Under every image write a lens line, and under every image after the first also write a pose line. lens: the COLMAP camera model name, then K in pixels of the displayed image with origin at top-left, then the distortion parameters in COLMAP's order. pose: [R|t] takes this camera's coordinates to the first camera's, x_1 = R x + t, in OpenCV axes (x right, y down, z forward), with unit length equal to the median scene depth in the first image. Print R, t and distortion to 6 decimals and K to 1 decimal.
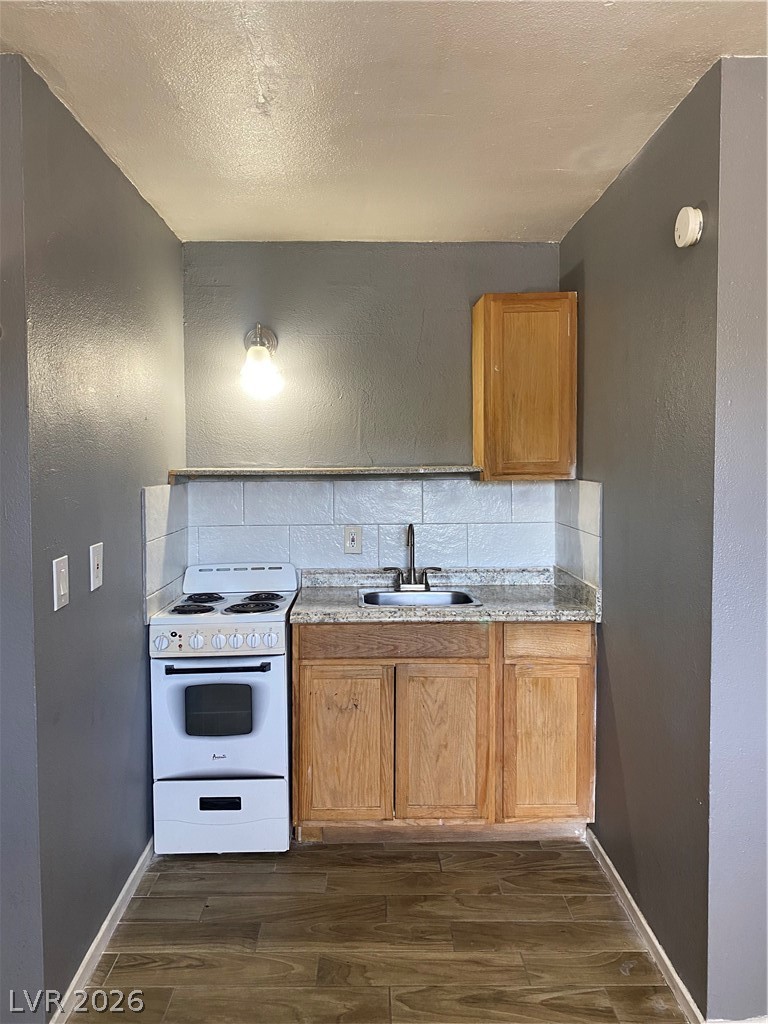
lens RADIAL K [[774.8, 0, 382.4], [0, 774.8, 495.1], [0, 0, 1]] dist [0.067886, -0.120355]
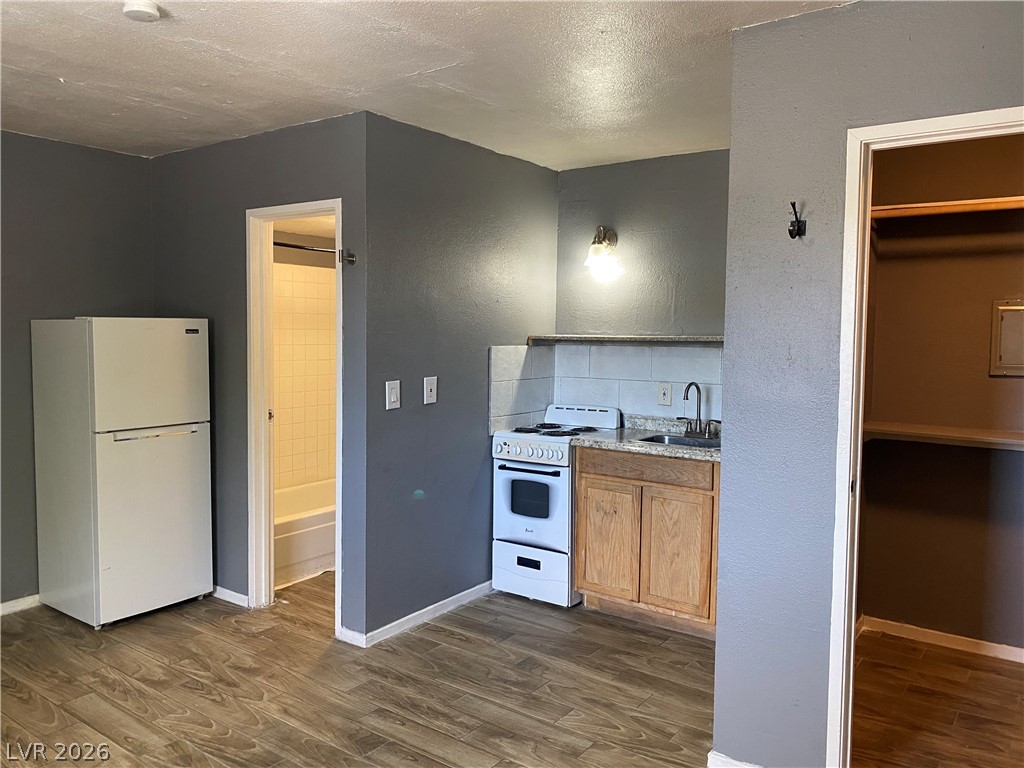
lens RADIAL K [[774.8, 0, 512.0], [0, 774.8, 375.8], [0, 0, 1]] dist [0.067886, -0.120355]
pose [[0.804560, 0.050752, -0.591698, 0.605913], [-0.043980, 0.998698, 0.025859, 0.007890], [0.592240, 0.005218, 0.805745, -0.192633]]
